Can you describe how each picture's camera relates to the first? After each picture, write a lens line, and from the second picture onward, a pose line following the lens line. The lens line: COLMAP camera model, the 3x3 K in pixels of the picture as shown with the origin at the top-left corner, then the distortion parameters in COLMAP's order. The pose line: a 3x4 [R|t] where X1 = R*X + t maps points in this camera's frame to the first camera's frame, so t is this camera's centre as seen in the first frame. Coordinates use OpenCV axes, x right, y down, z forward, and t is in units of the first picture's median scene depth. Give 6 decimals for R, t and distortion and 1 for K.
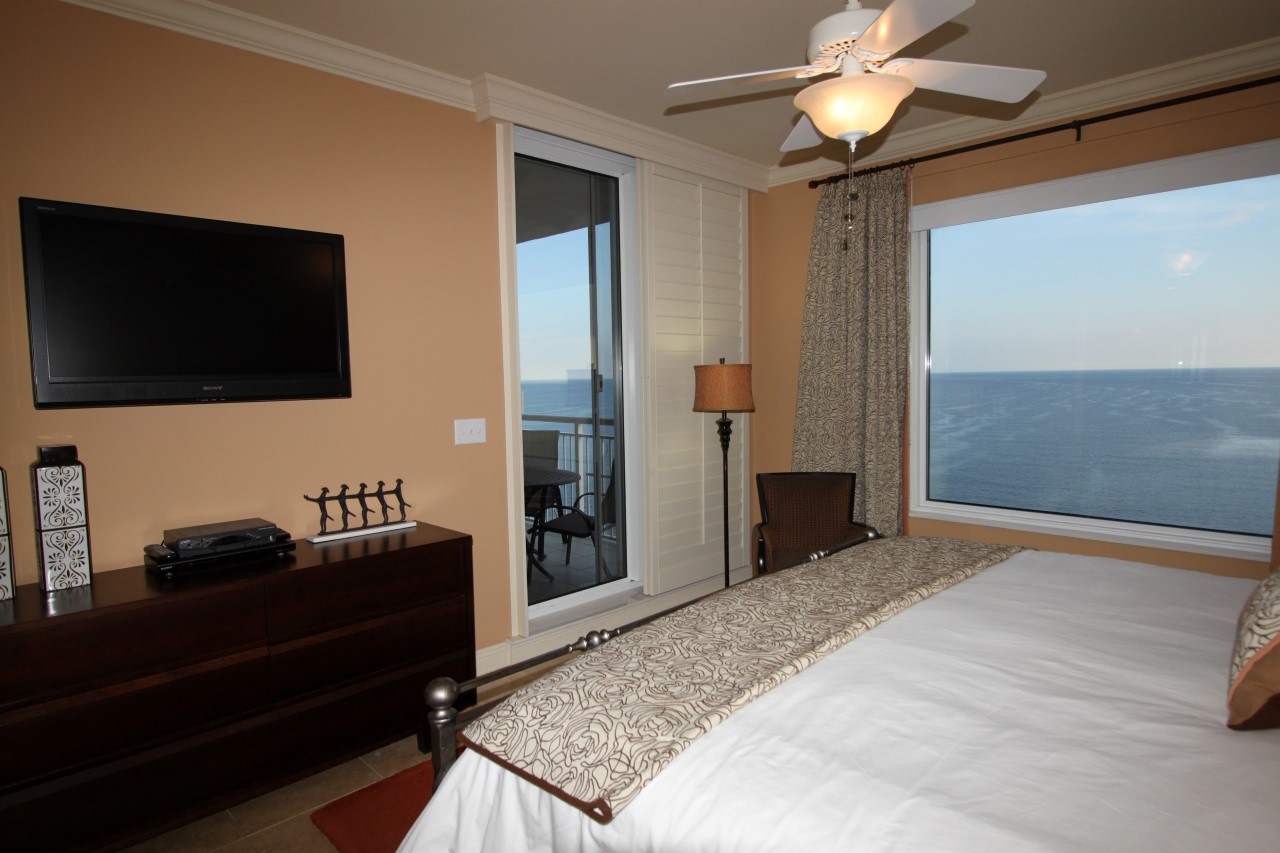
lens RADIAL K [[748.8, 0, 658.0], [0, 748.8, 417.0], [0, 0, 1]] dist [-0.002525, 0.000816]
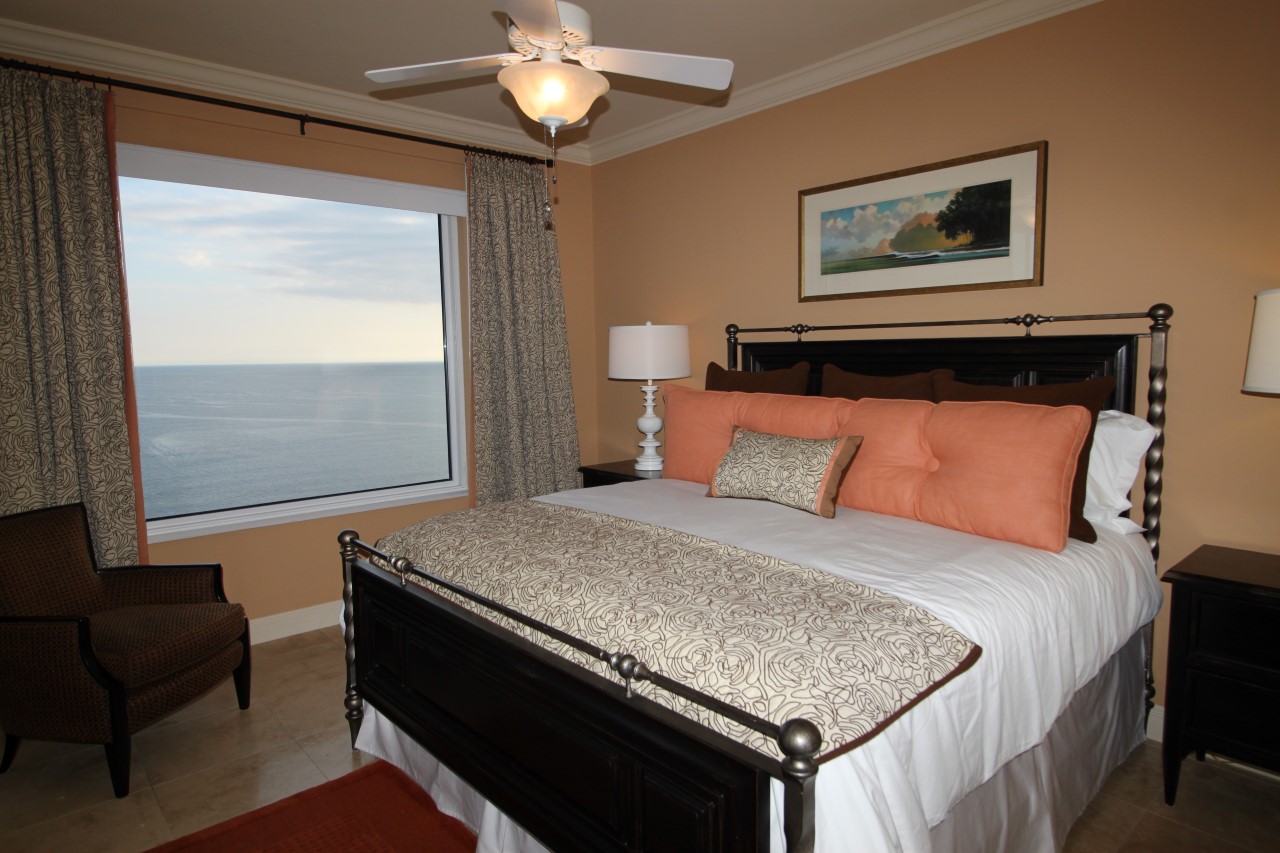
lens RADIAL K [[748.8, 0, 660.2], [0, 748.8, 422.6], [0, 0, 1]] dist [-0.002525, 0.000816]
pose [[0.048174, -0.075159, 0.996007, -0.468913], [0.074018, 0.994692, 0.071480, -0.011768], [-0.996093, 0.070279, 0.053481, 0.481448]]
